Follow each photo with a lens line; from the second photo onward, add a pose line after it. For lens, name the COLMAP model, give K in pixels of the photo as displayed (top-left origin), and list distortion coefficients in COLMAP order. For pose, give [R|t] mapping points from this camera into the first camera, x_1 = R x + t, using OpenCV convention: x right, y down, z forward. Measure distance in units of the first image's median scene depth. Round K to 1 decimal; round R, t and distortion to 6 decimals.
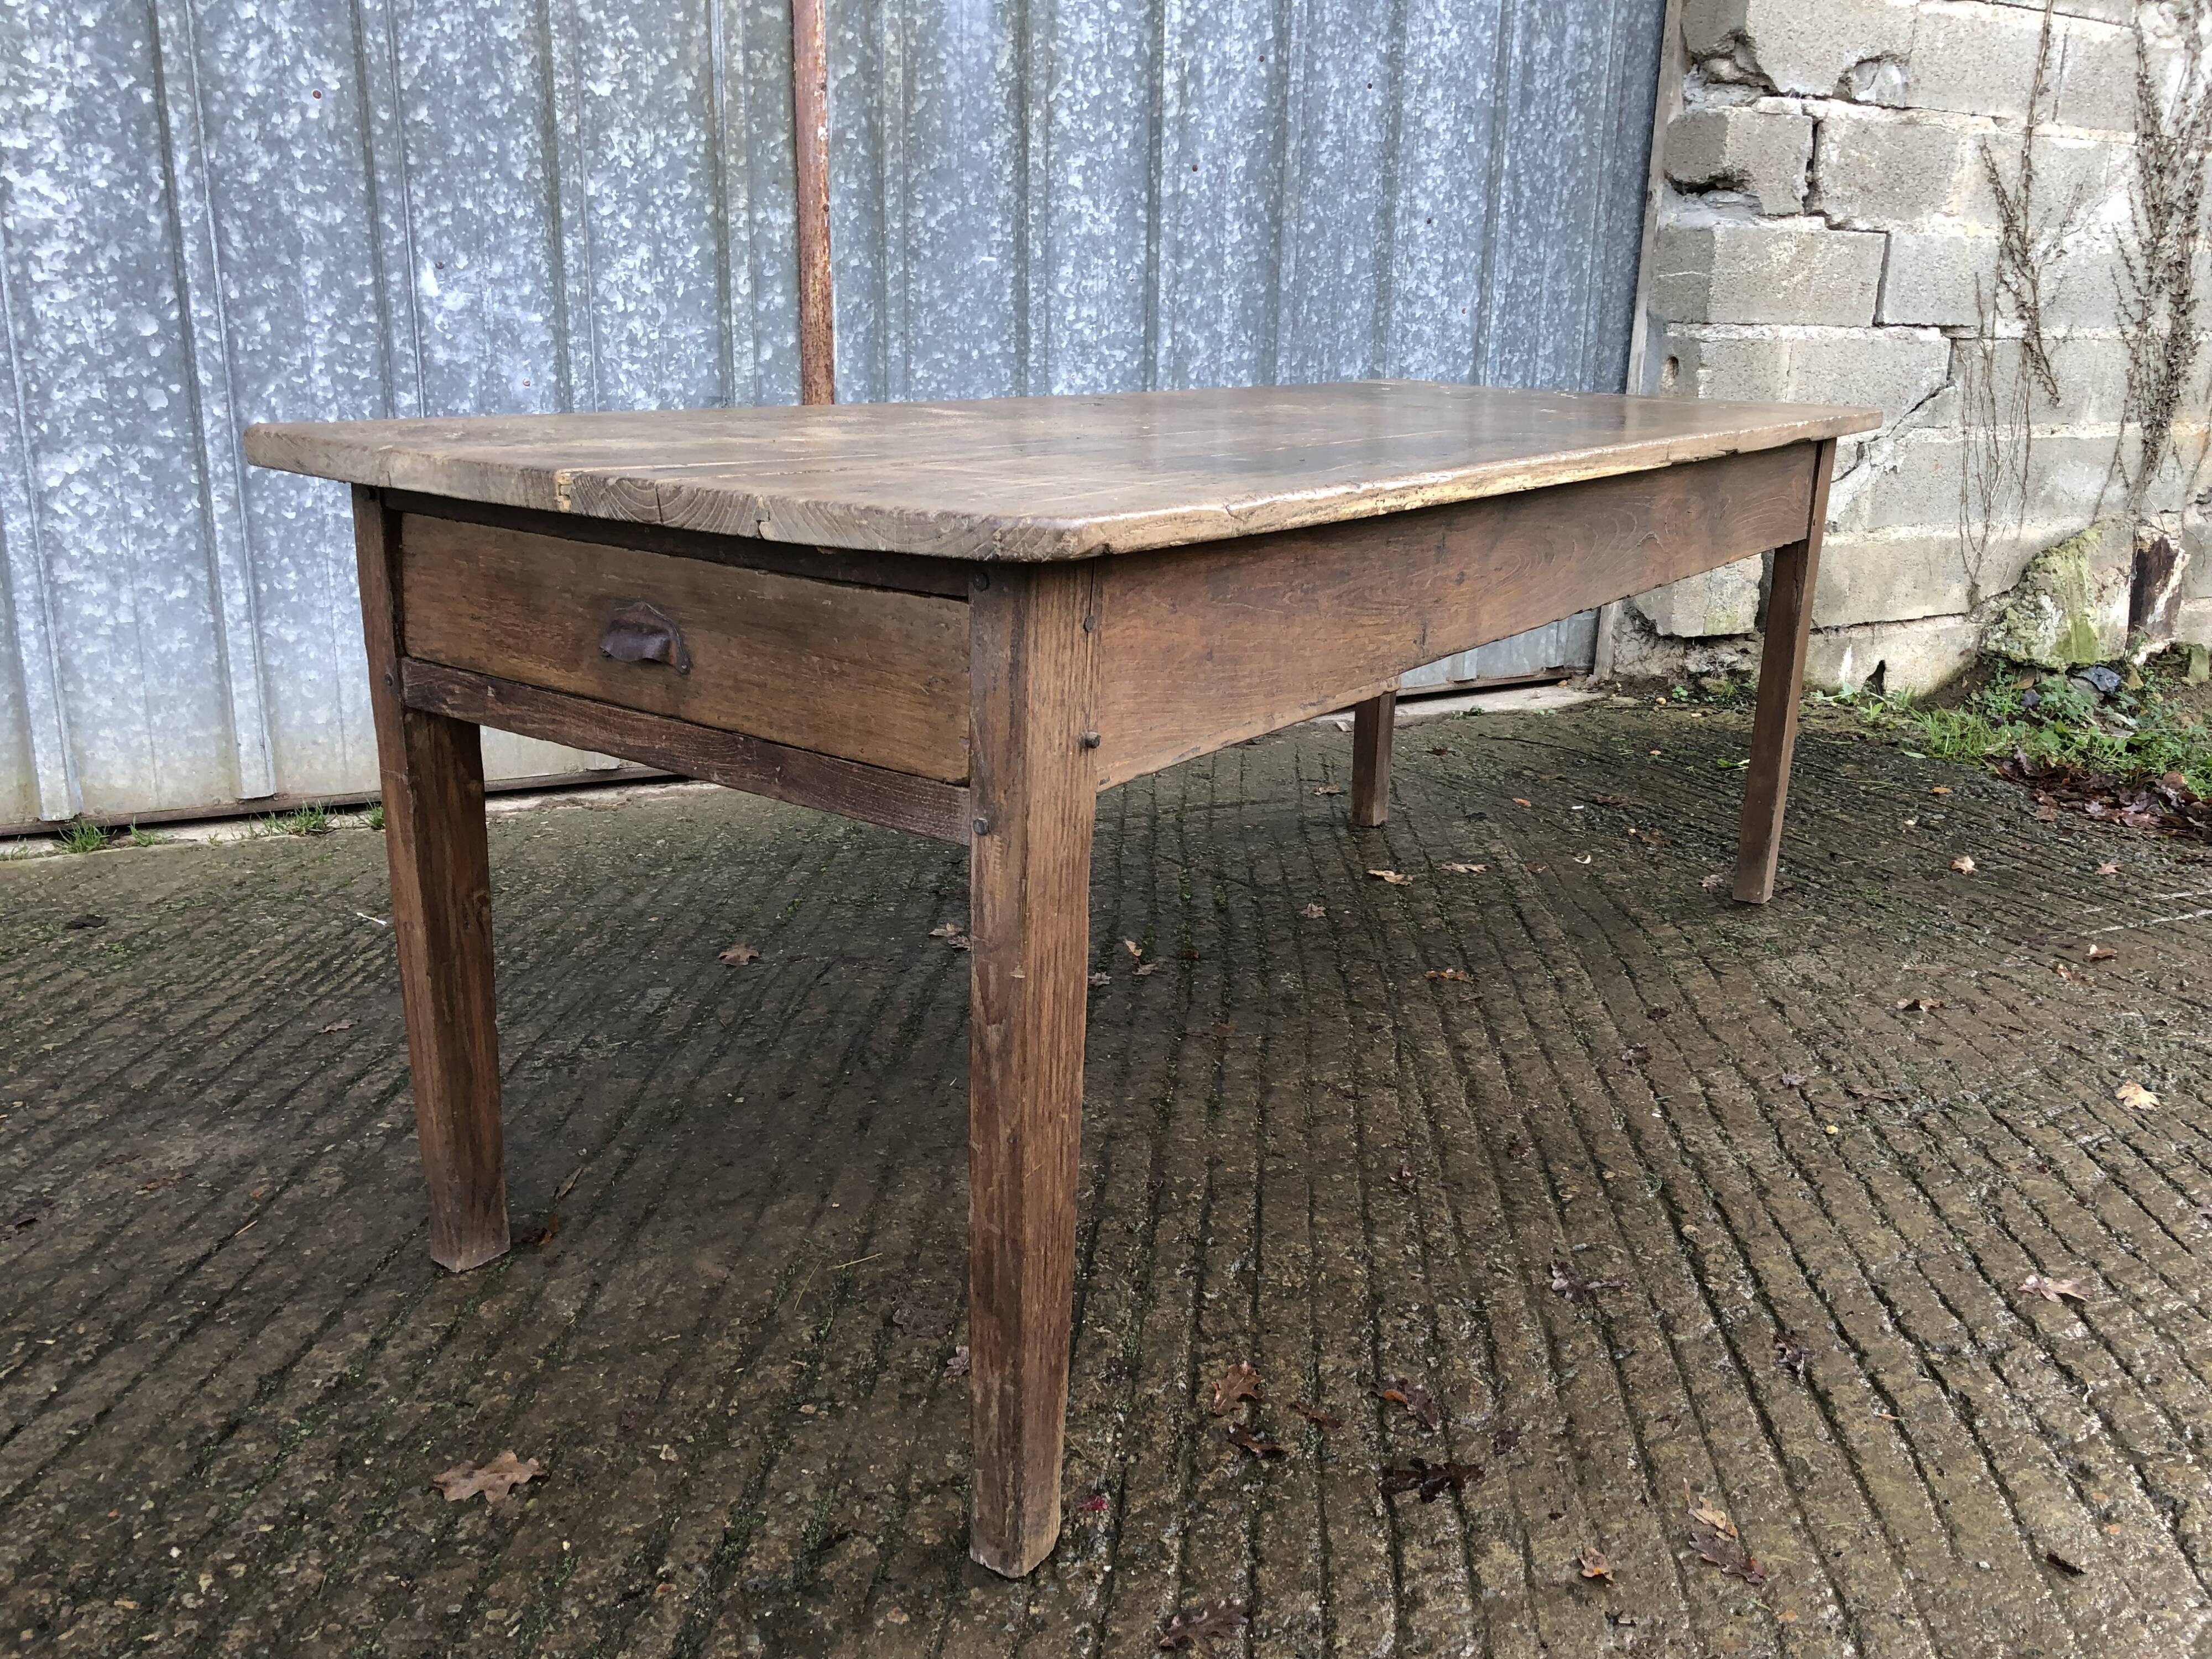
lens RADIAL K [[1824.9, 0, 1105.4], [0, 1824.9, 807.4], [0, 0, 1]] dist [0.015768, 0.001191]
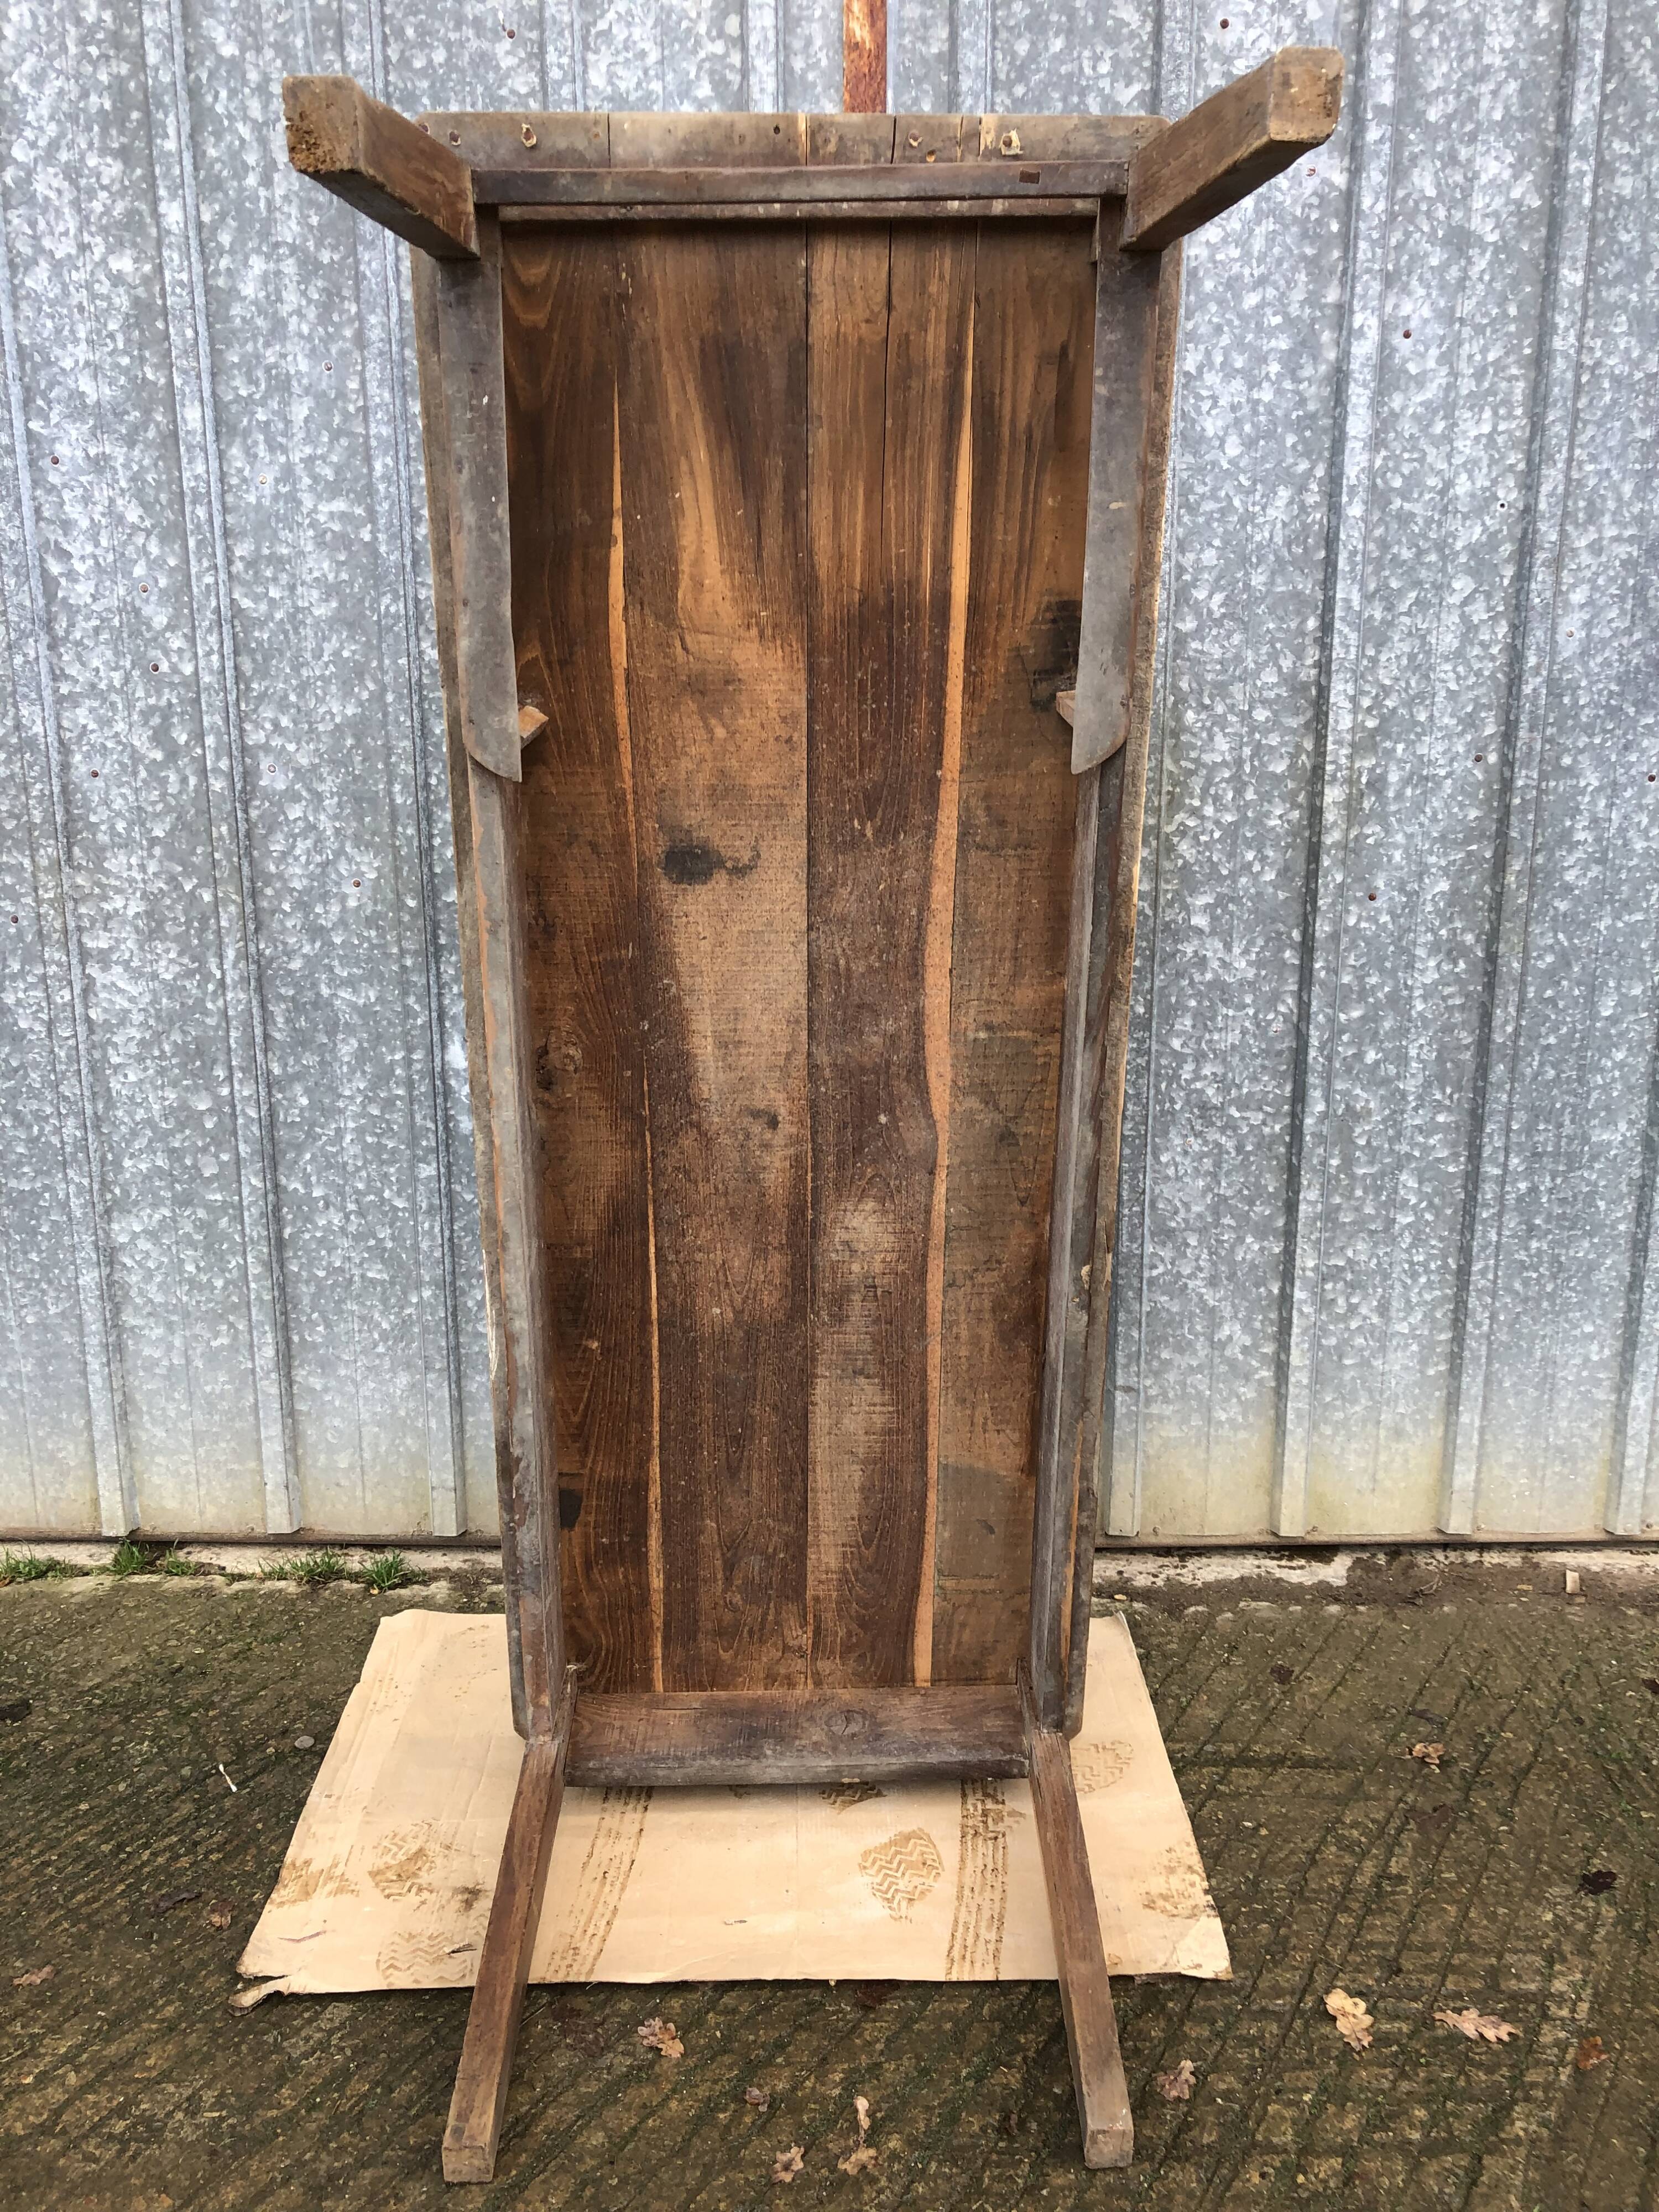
lens RADIAL K [[1824.9, 0, 841.7], [0, 1824.9, 1075.0], [0, 0, 1]] dist [0.015768, 0.001191]
pose [[0.870639, 0.098003, -0.482062, 0.291986], [-0.106092, 0.994301, 0.010530, -0.315262], [0.480347, 0.041975, 0.876074, 0.245313]]
